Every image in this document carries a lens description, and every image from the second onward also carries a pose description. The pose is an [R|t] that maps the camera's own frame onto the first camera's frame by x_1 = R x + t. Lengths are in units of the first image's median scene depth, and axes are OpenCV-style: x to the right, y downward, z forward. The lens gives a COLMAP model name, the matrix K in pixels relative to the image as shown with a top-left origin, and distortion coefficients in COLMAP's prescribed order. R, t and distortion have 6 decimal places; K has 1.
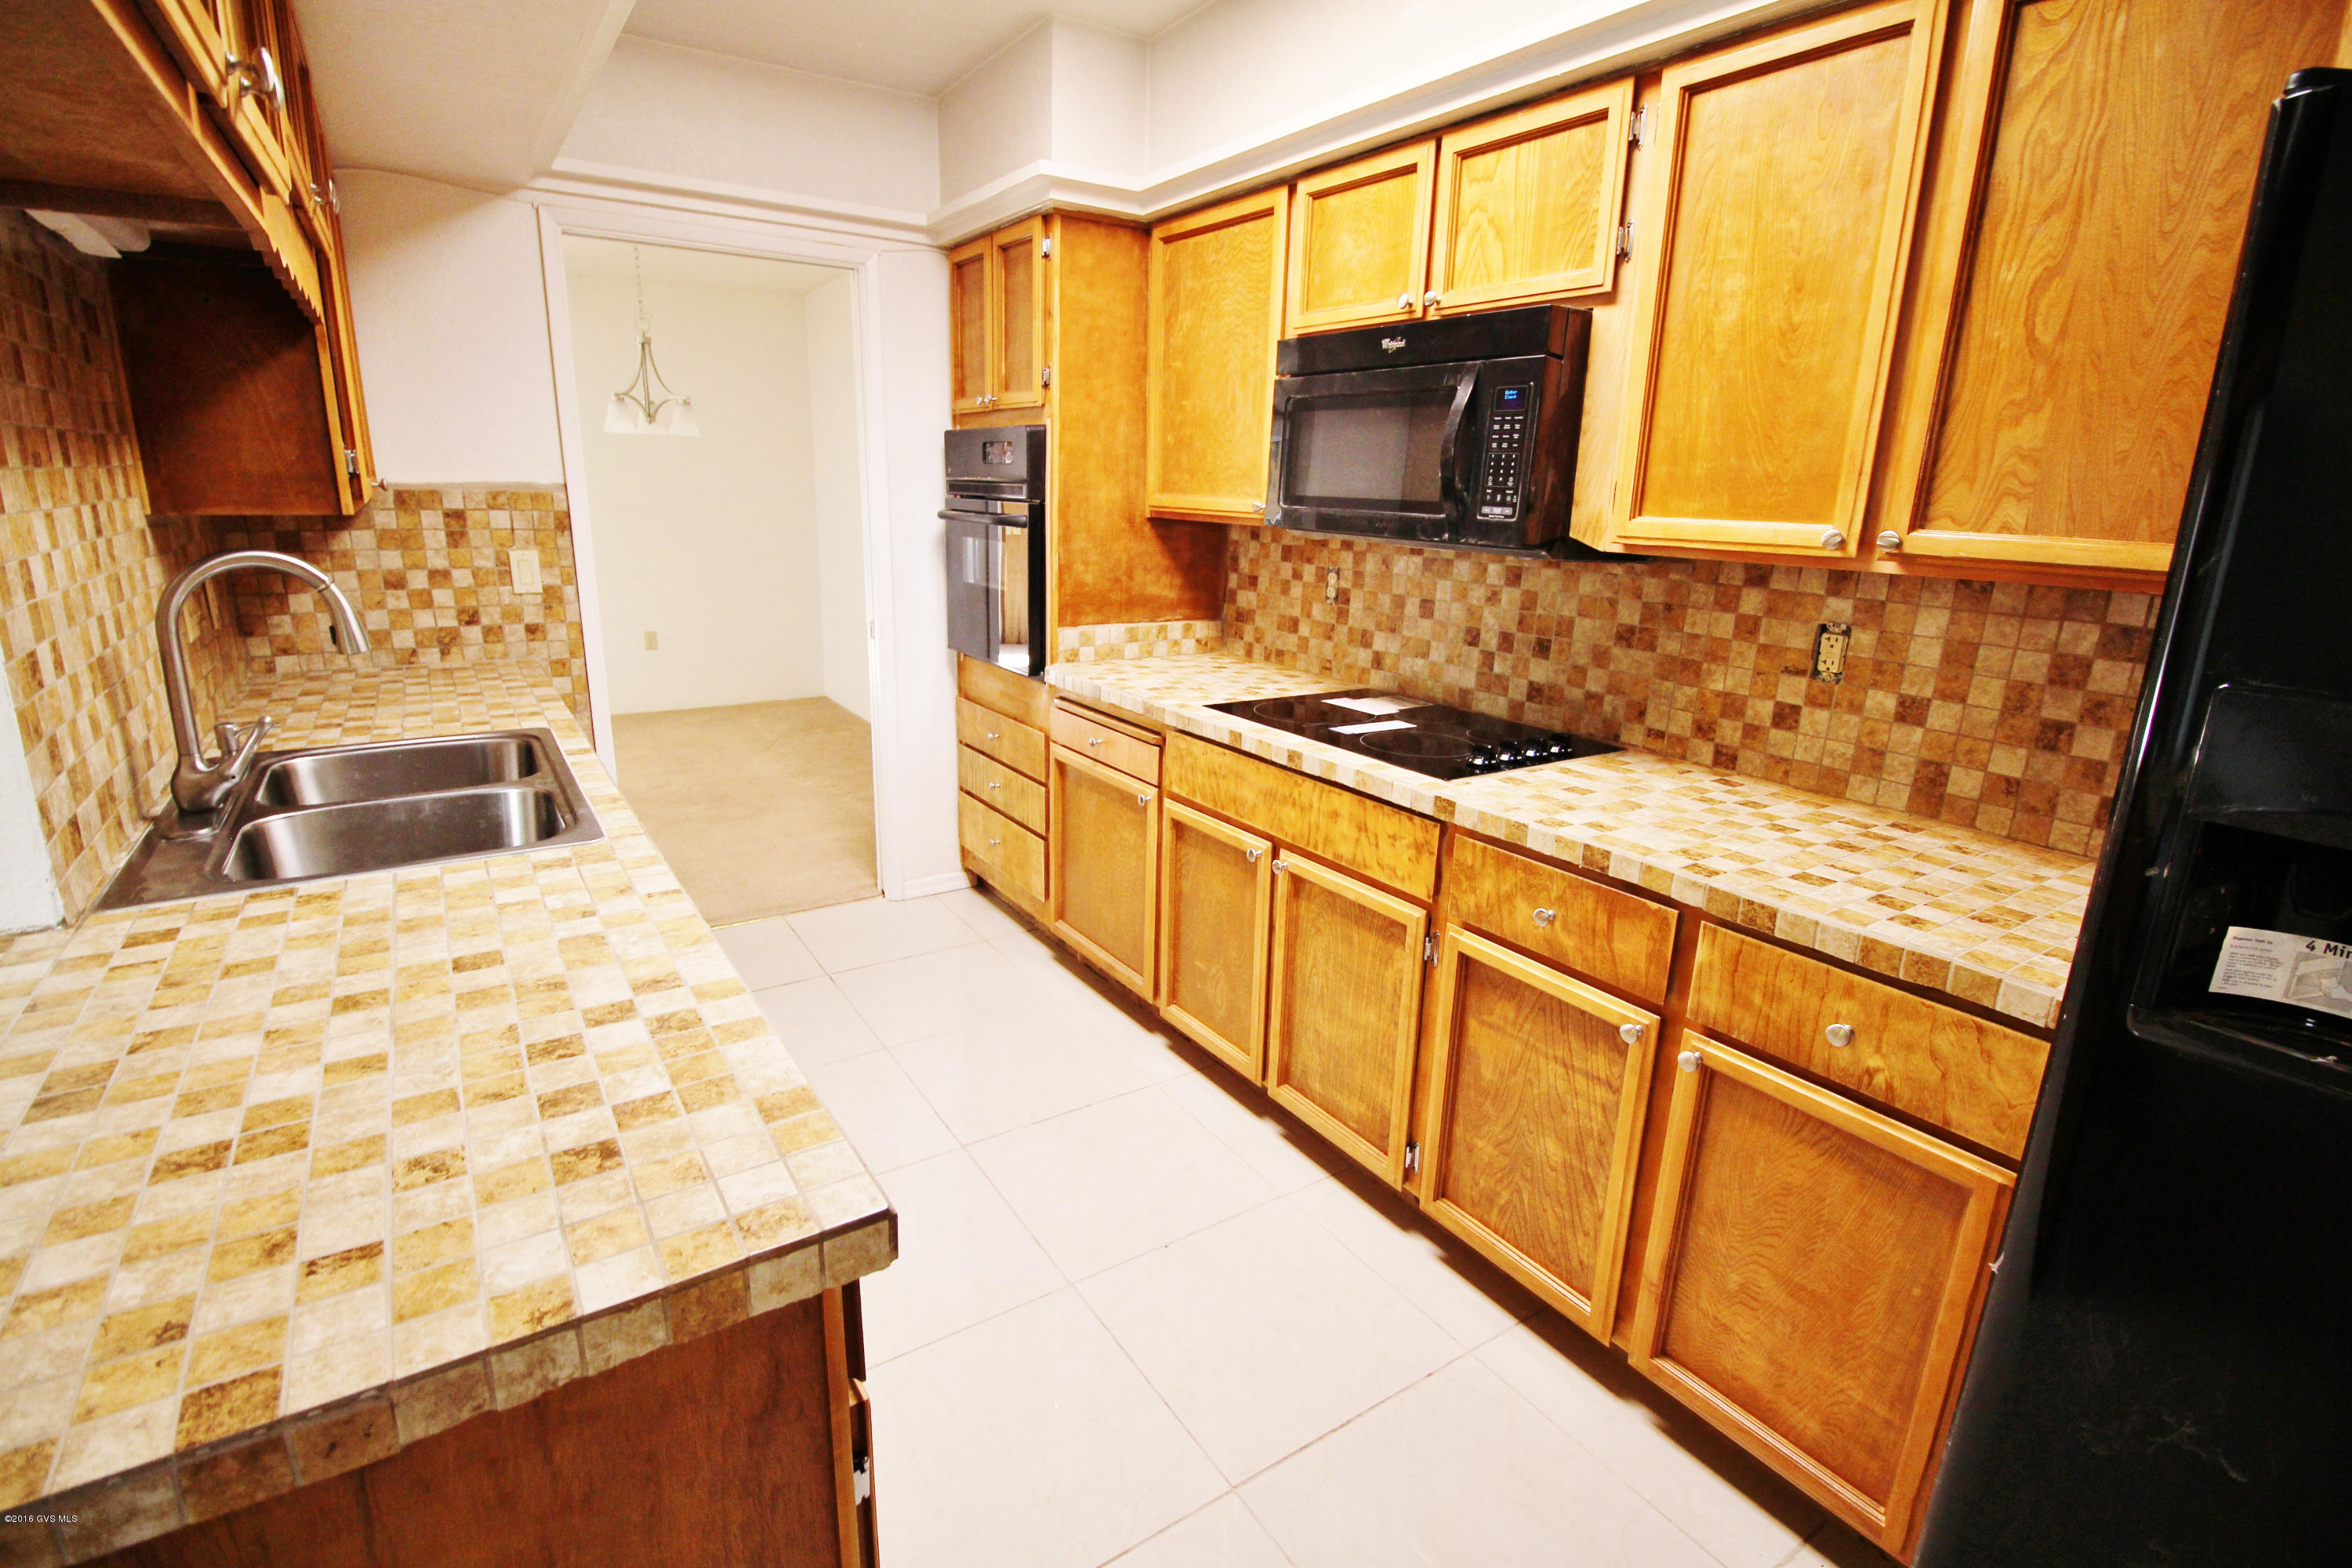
lens RADIAL K [[1090.1, 0, 1164.5], [0, 1090.1, 775.7], [0, 0, 1]] dist [0.002342, -0.014553]
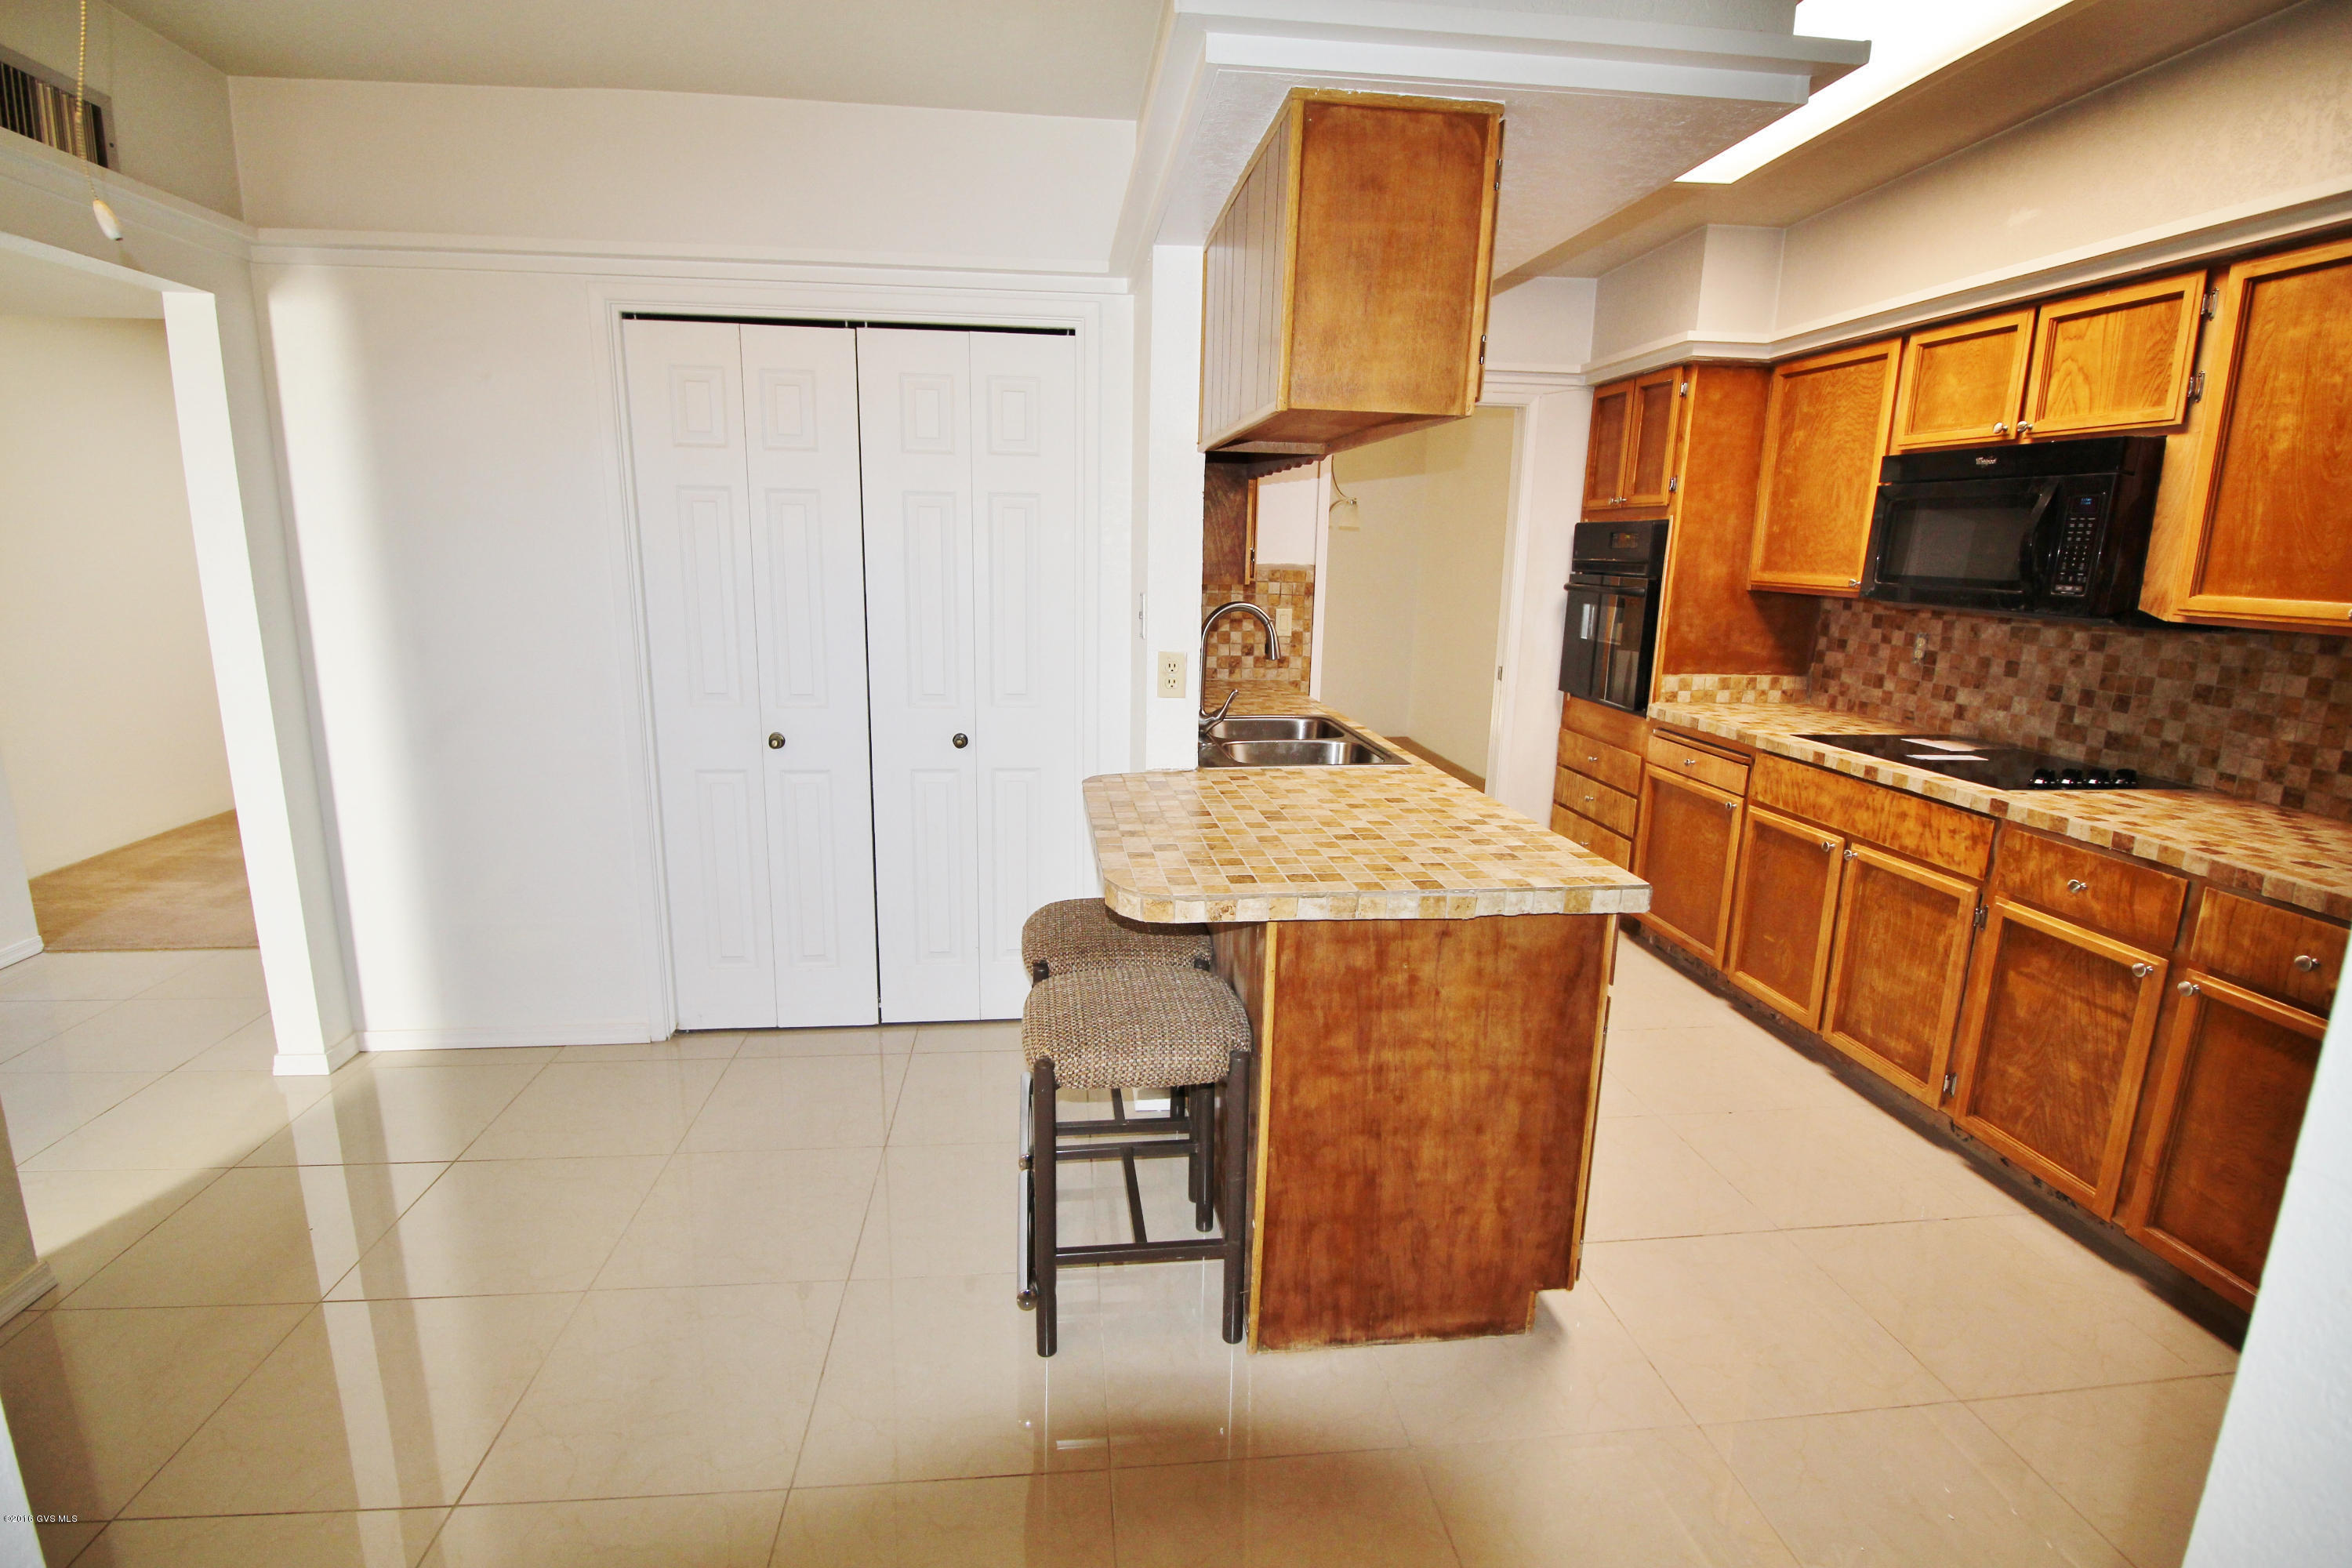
lens RADIAL K [[1090.1, 0, 1164.5], [0, 1090.1, 775.7], [0, 0, 1]] dist [0.002342, -0.014553]
pose [[0.892742, 0.083923, -0.442683, -0.062296], [-0.111129, 0.993160, -0.035828, 0.135543], [0.436648, 0.081180, 0.895962, -0.571403]]
